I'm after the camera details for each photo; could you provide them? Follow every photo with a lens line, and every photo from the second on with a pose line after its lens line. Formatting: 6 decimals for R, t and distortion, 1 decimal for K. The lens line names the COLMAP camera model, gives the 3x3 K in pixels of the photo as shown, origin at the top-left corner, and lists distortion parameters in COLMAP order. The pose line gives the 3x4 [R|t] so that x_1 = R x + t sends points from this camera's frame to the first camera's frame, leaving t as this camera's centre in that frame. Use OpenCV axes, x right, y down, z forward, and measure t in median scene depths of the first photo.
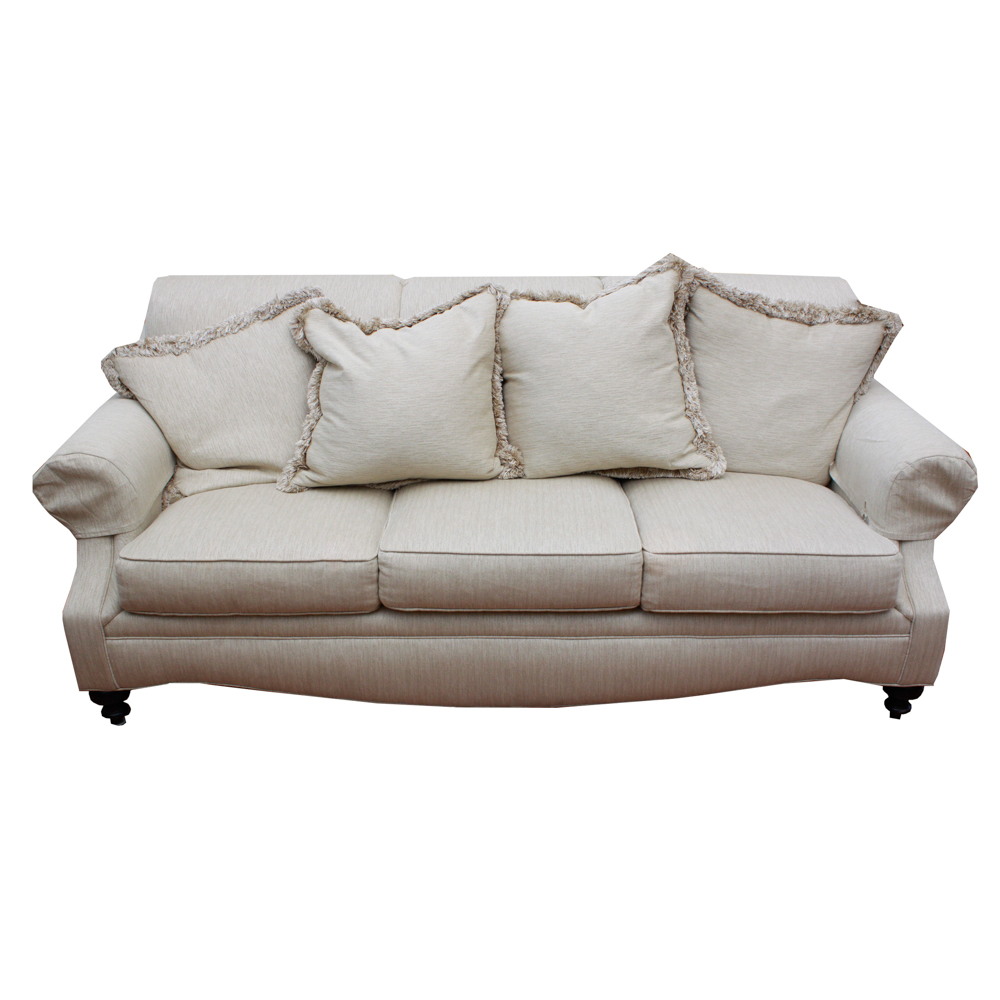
lens RADIAL K [[949.5, 0, 500.0], [0, 949.5, 500.0], [0, 0, 1]] dist [-0.138571, 0.119310]
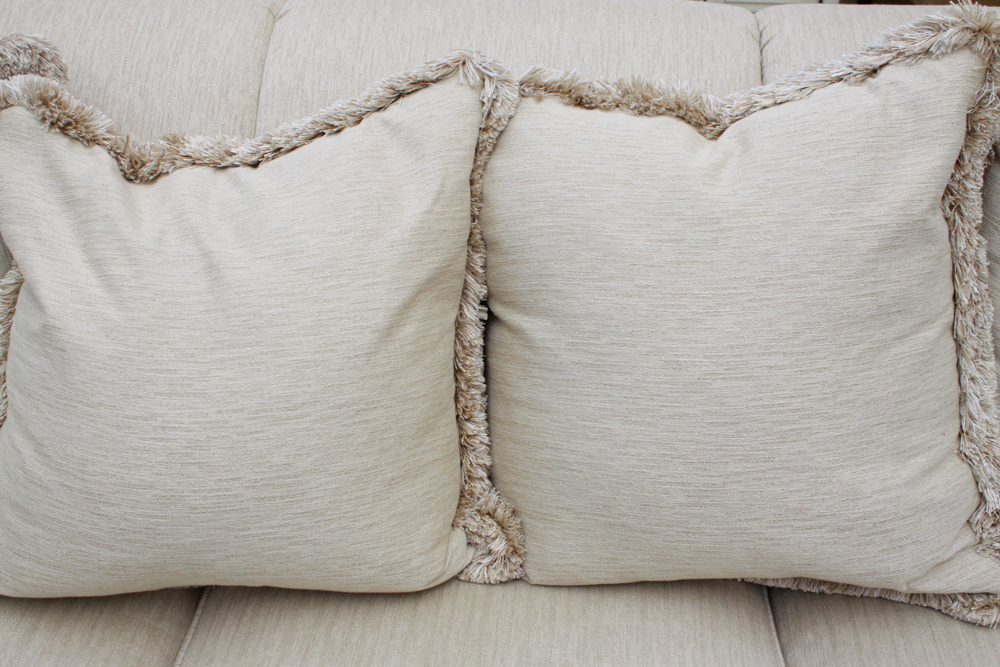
lens RADIAL K [[1211.3, 0, 500.0], [0, 1211.3, 333.5], [0, 0, 1]] dist [-0.091385, 0.142436]
pose [[0.996978, 0.055105, -0.054759, 0.037584], [-0.045030, 0.984300, 0.170662, -0.215056], [0.063304, -0.167680, 0.983807, 0.535248]]
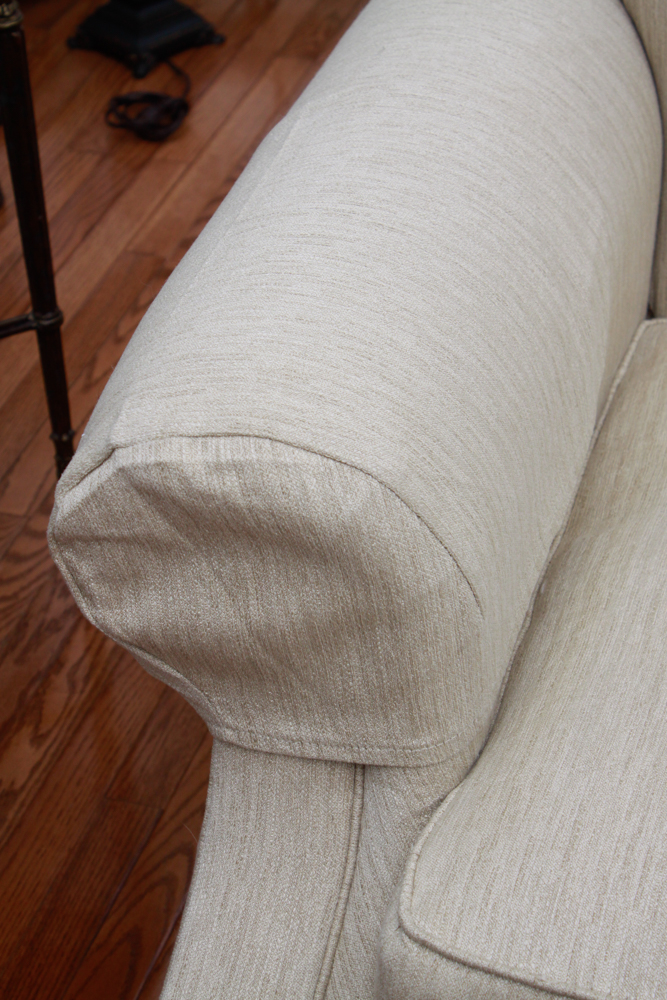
lens RADIAL K [[2109.2, 0, 333.5], [0, 2109.2, 500.0], [0, 0, 1]] dist [0.045375, 0.117926]
pose [[0.944225, 0.164118, -0.285491, -0.256004], [-0.082887, 0.957494, 0.276289, -0.159963], [0.318700, -0.237216, 0.917692, 0.471995]]
